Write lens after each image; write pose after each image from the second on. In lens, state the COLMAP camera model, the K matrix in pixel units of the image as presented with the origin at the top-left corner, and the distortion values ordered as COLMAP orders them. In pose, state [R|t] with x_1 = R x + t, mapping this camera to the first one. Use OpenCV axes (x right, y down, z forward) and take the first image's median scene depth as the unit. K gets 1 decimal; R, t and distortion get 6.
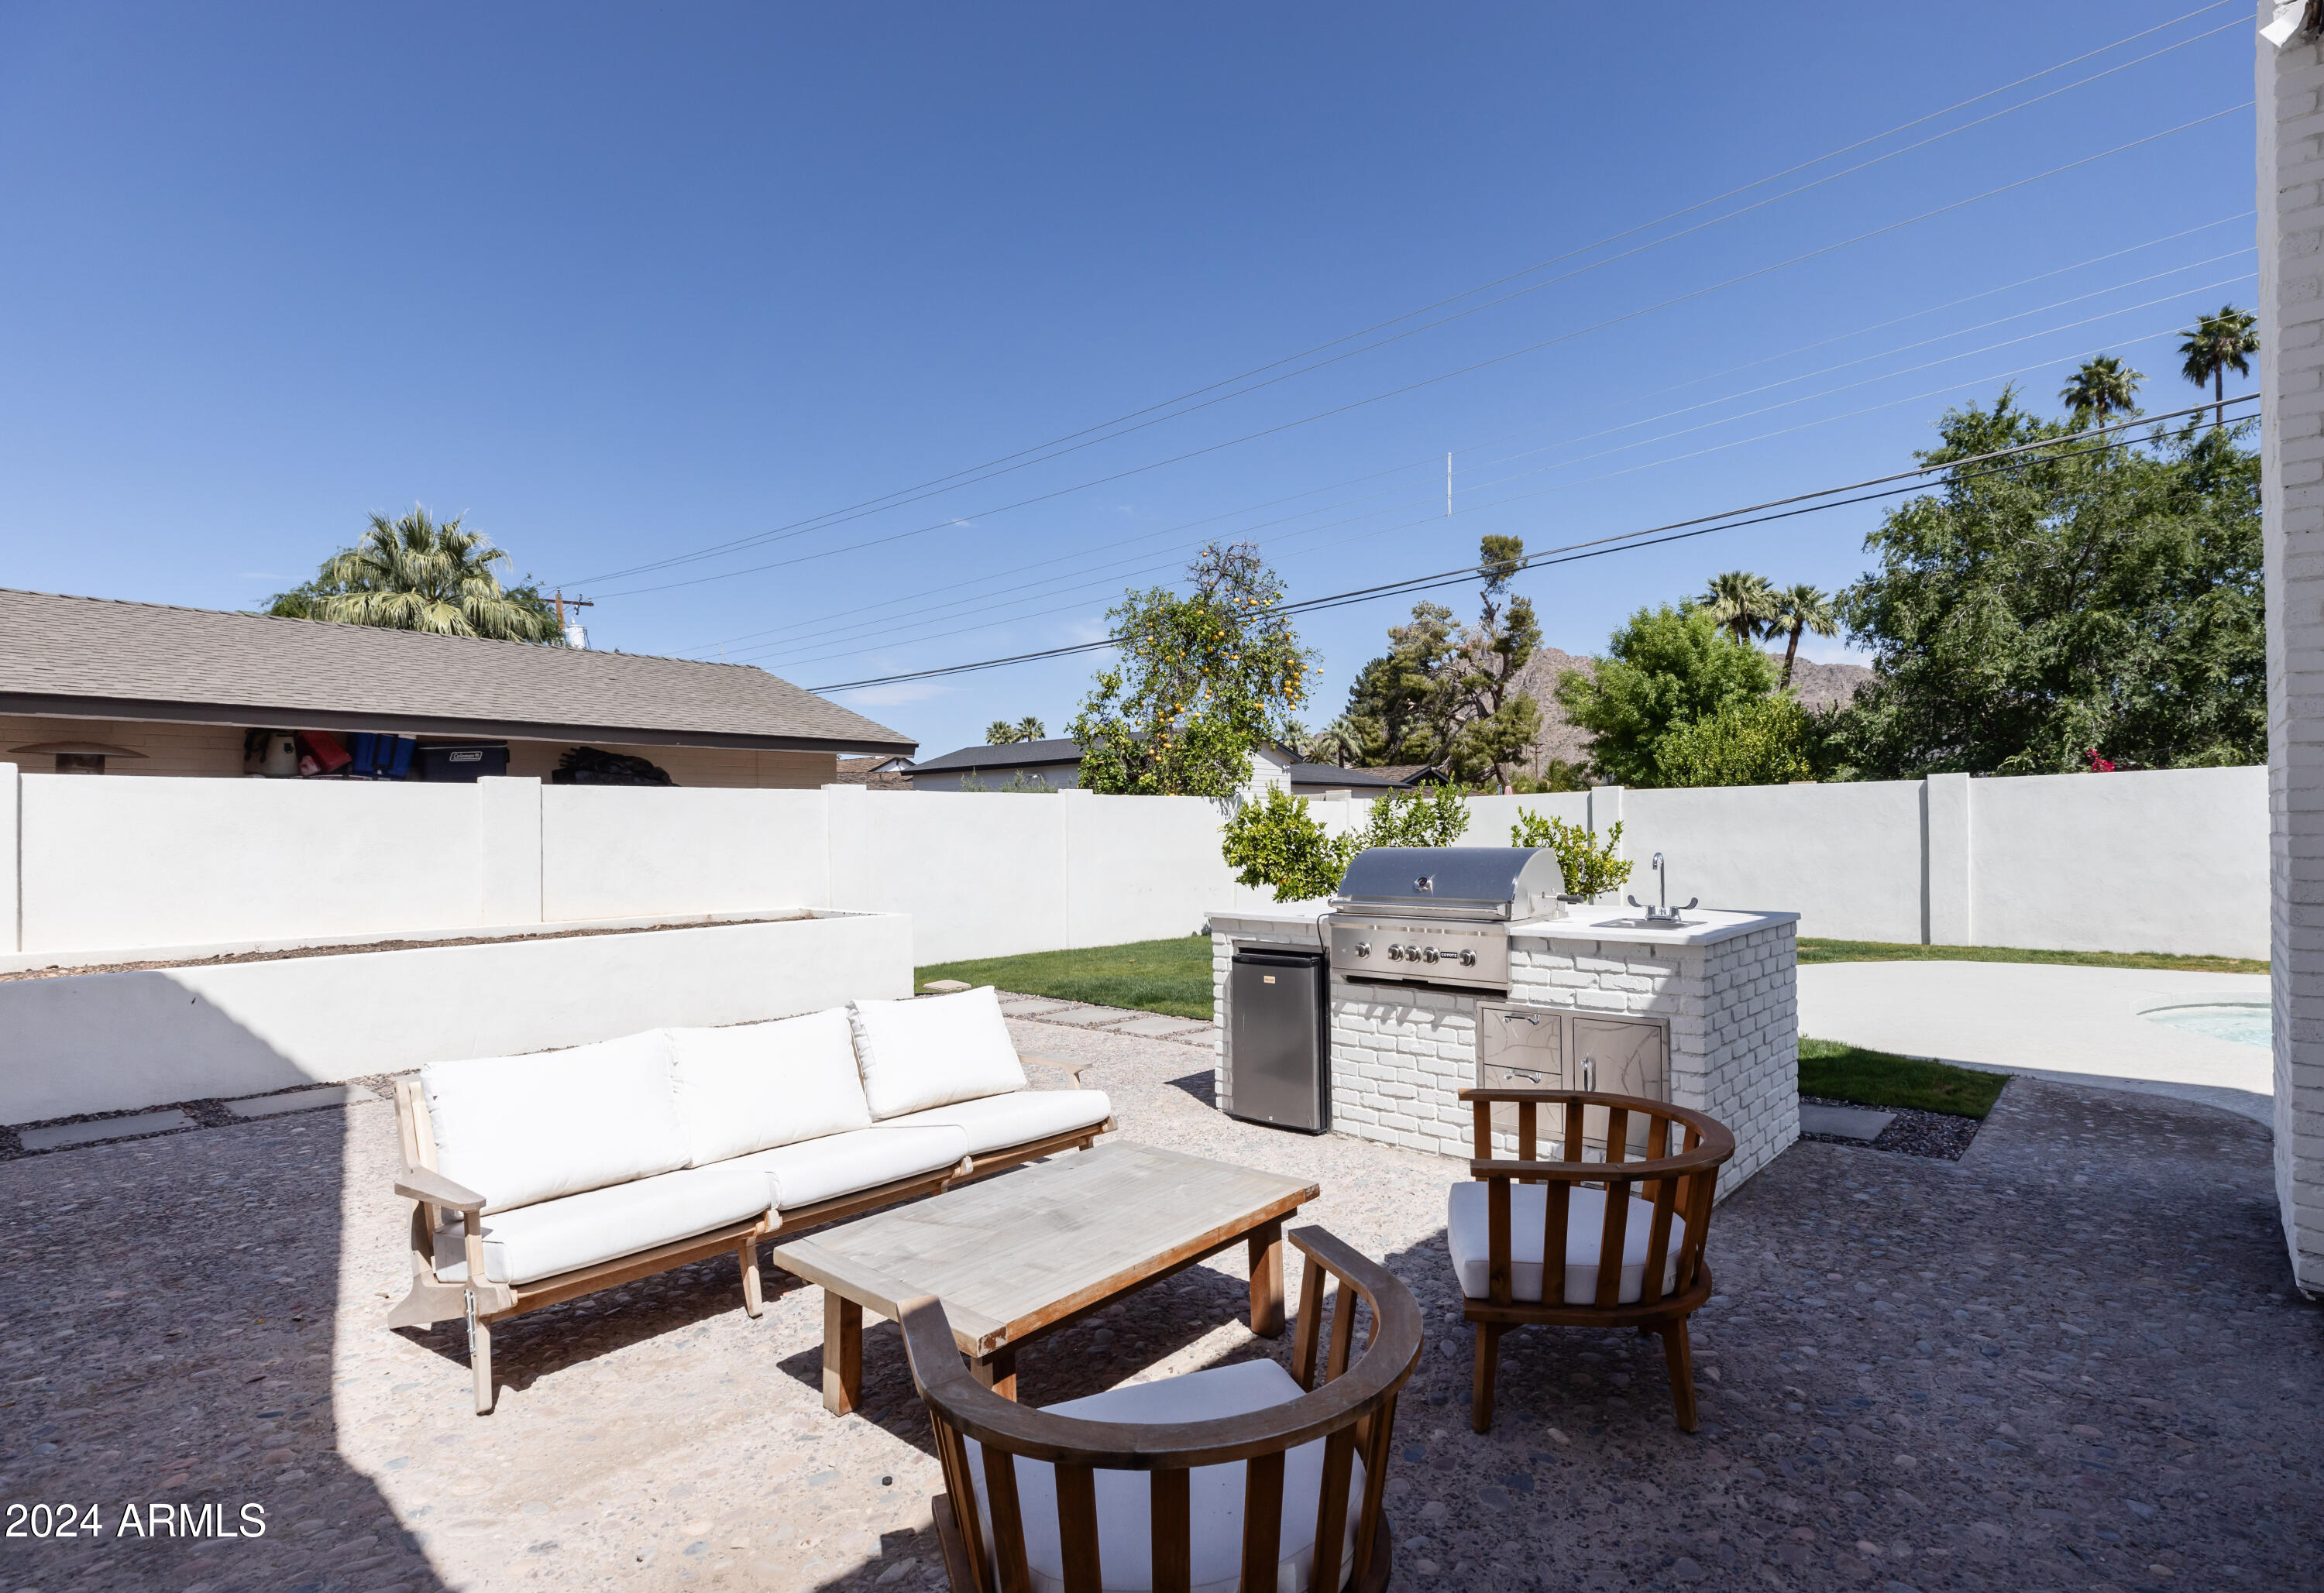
lens RADIAL K [[1109.9, 0, 1252.2], [0, 1109.9, 821.4], [0, 0, 1]] dist [0.003397, 0.001077]
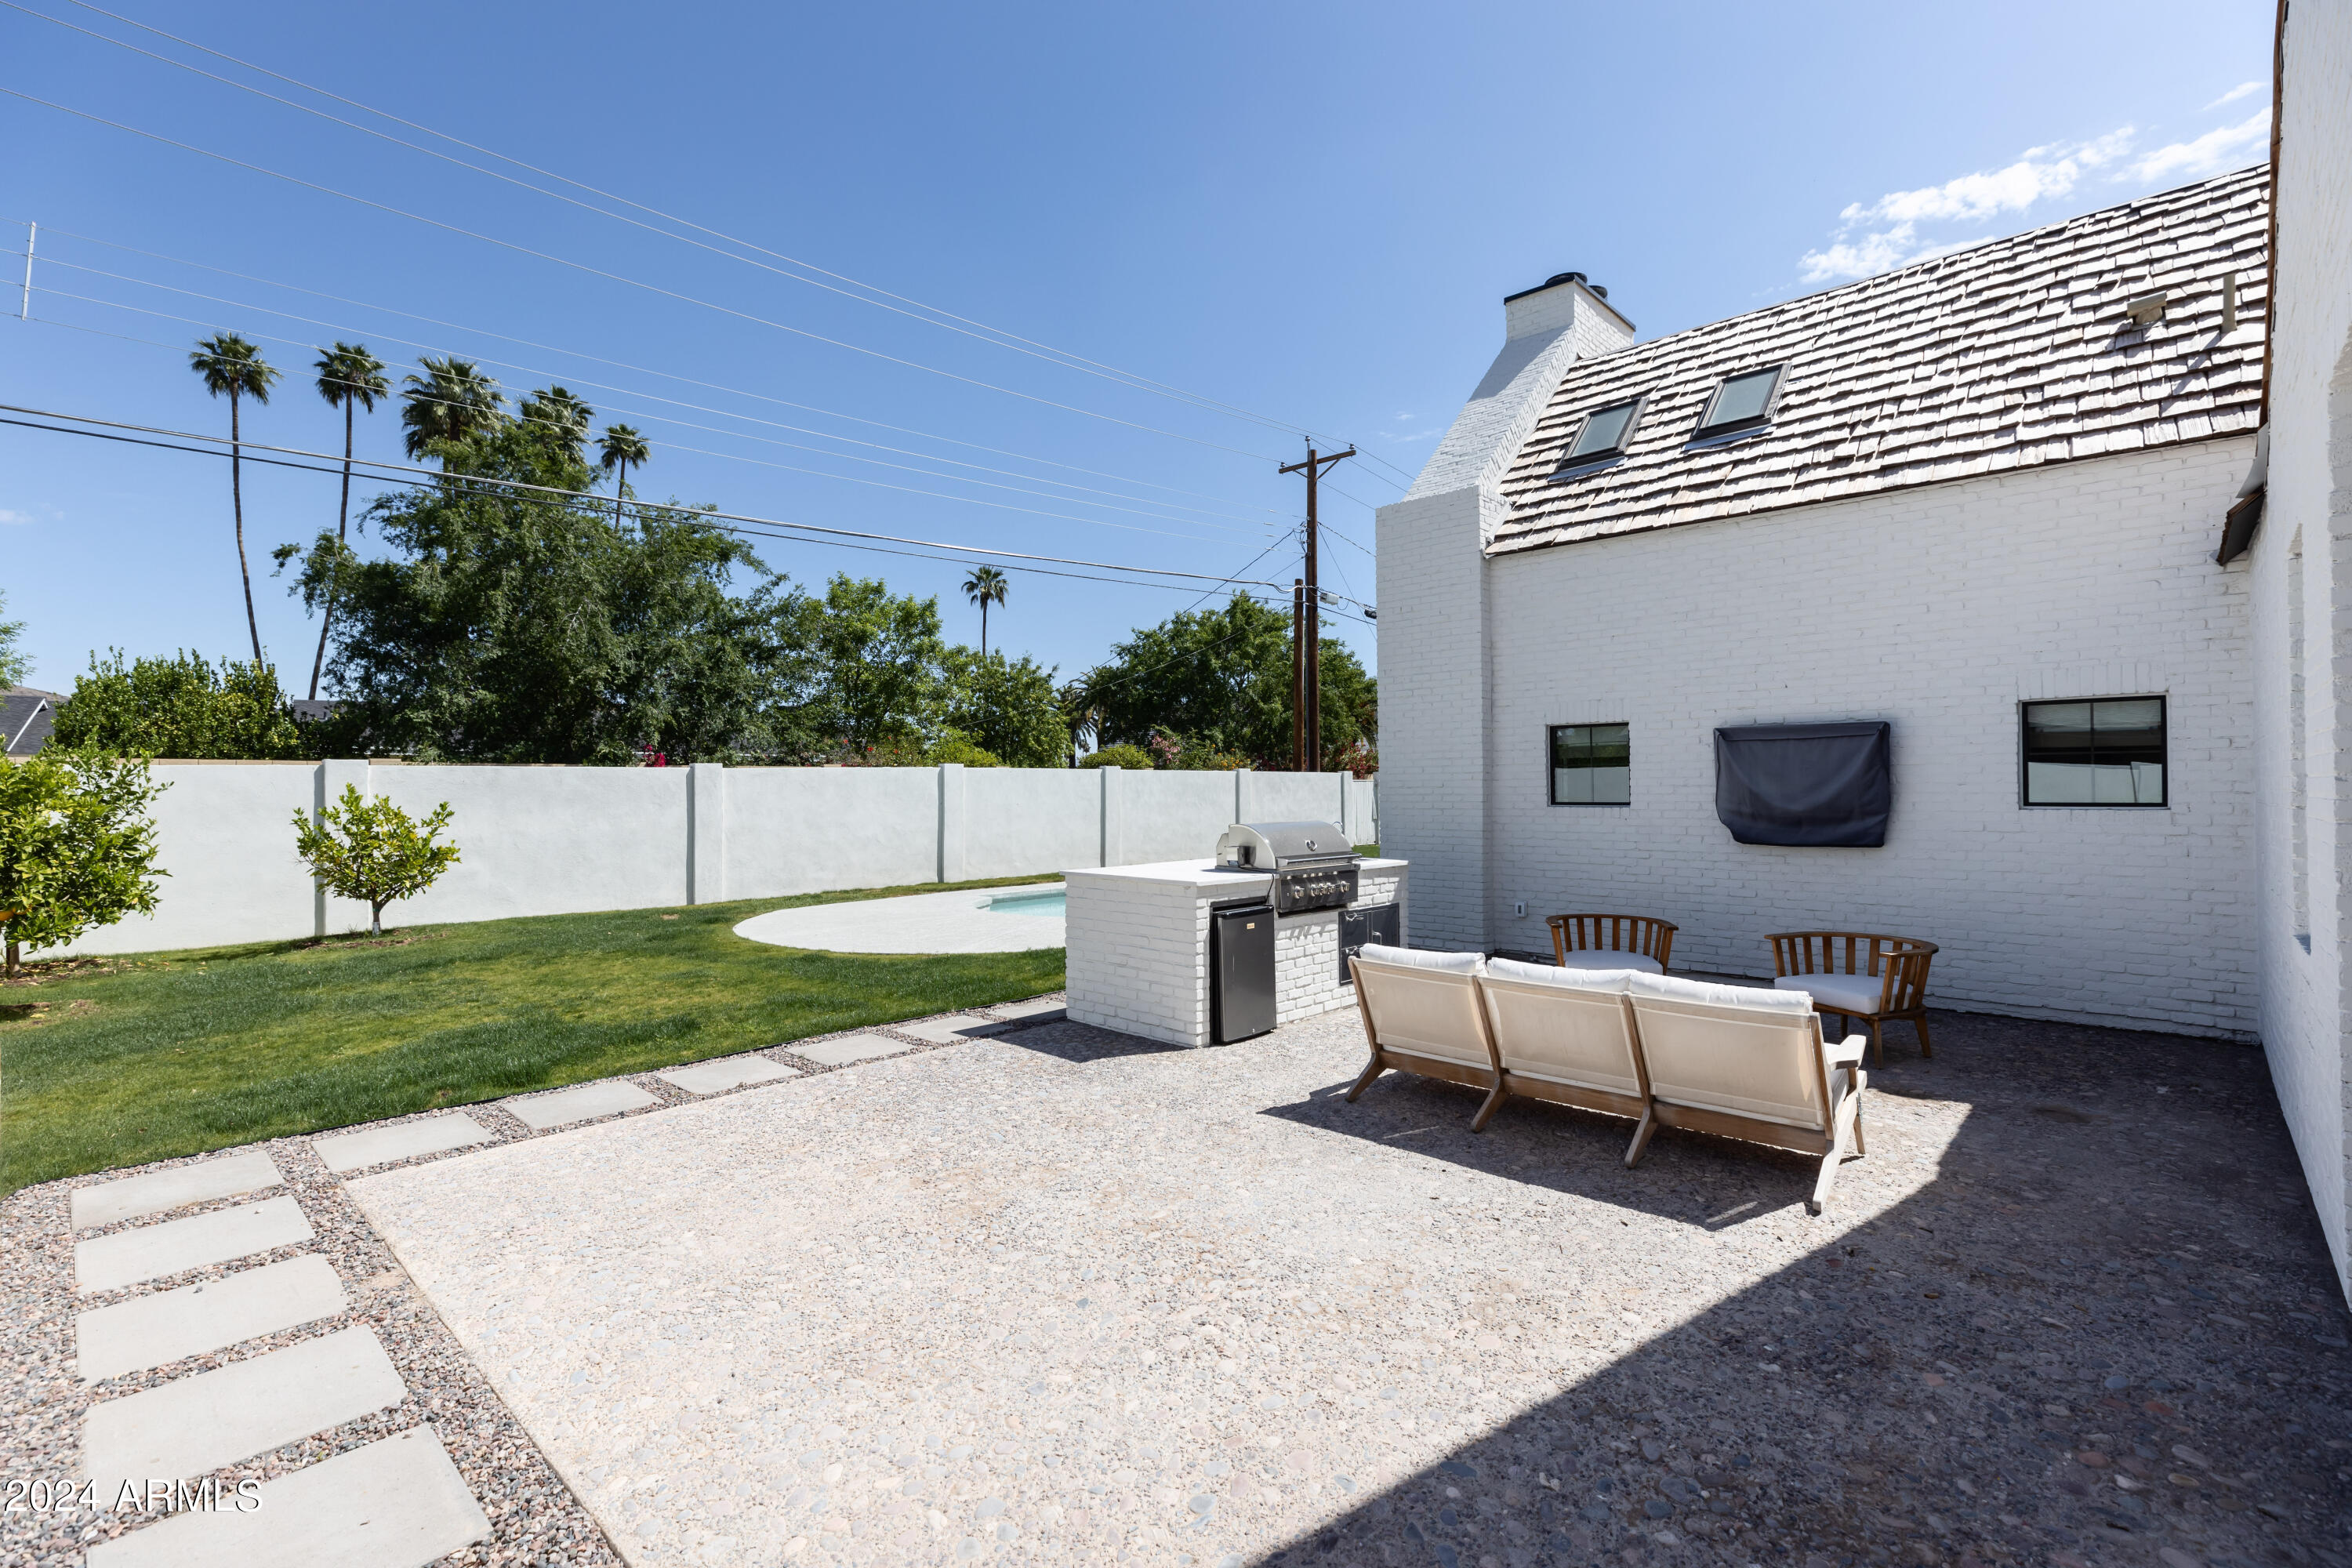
lens RADIAL K [[1045.6, 0, 1177.5], [0, 1045.6, 774.3], [0, 0, 1]] dist [0.005104, 0.000077]
pose [[0.061258, 0.024703, 0.997816, -0.391112], [-0.001335, 0.999695, -0.024667, -0.002277], [-0.998121, 0.000179, 0.061272, 0.320893]]
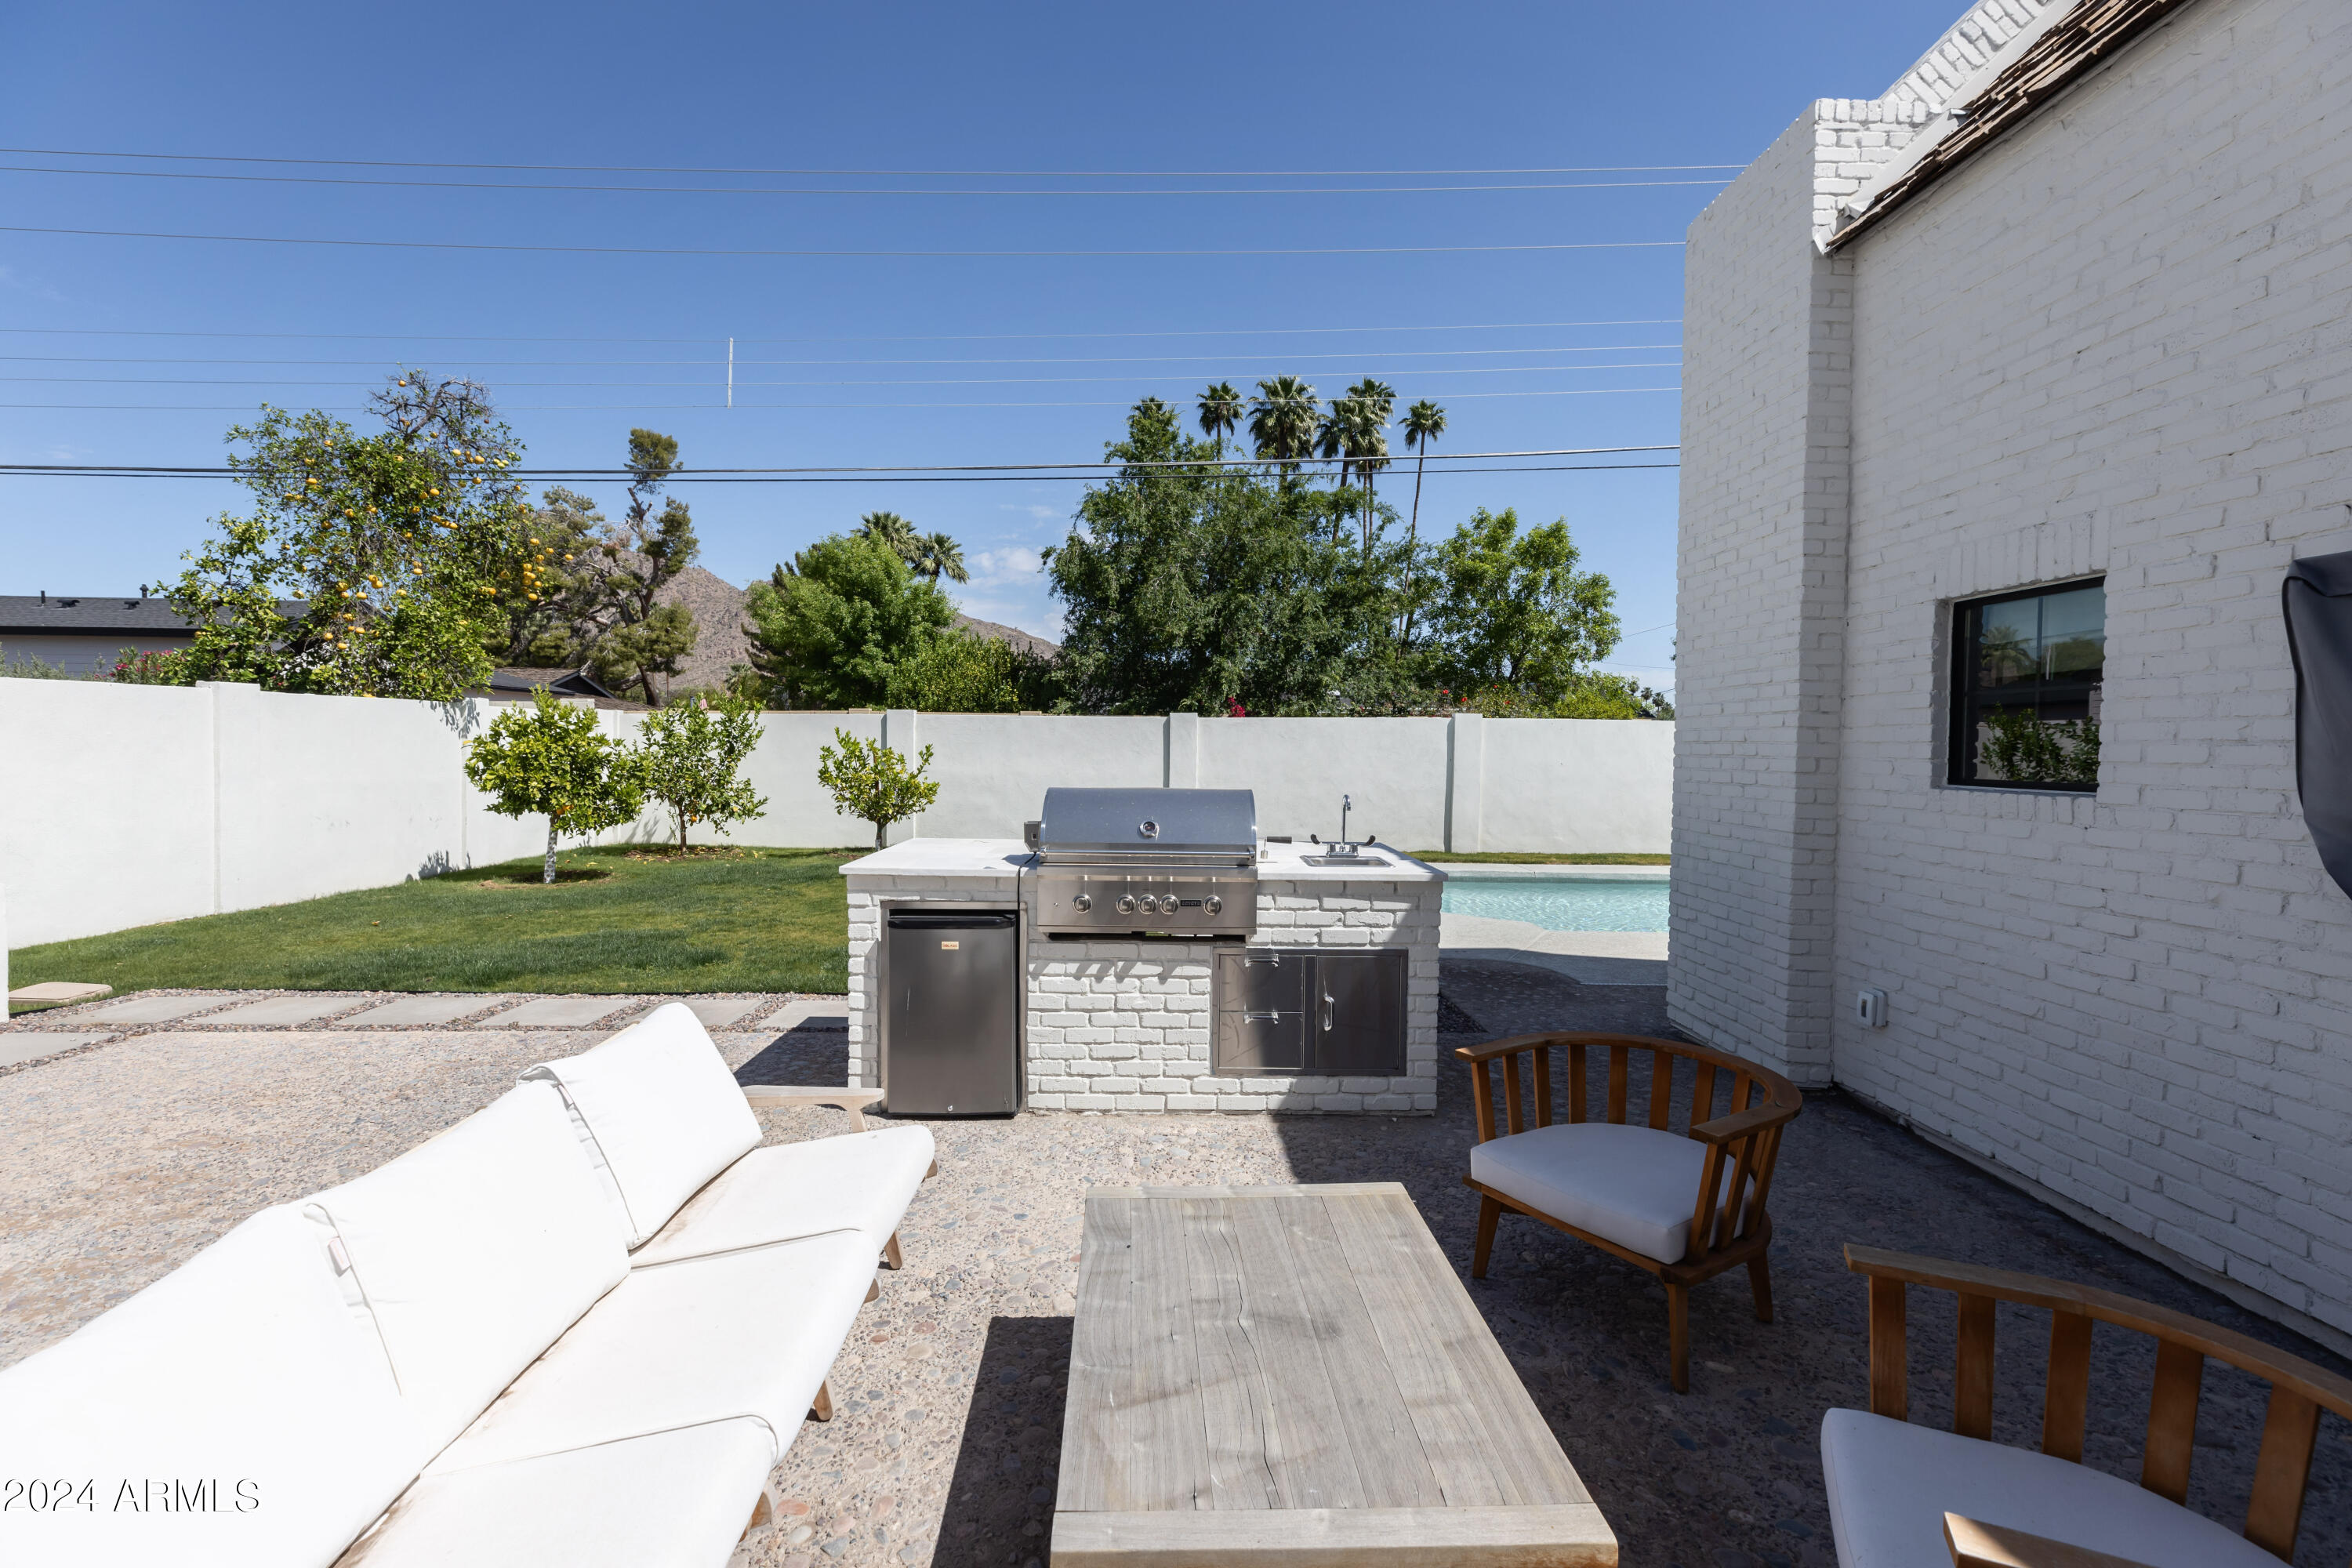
lens RADIAL K [[1045.6, 0, 1177.5], [0, 1045.6, 774.3], [0, 0, 1]] dist [0.005104, 0.000077]
pose [[0.752480, 0.002614, 0.658610, -0.119668], [-0.026773, 0.999287, 0.026623, -0.004100], [-0.658071, -0.037666, 0.752013, 0.093642]]
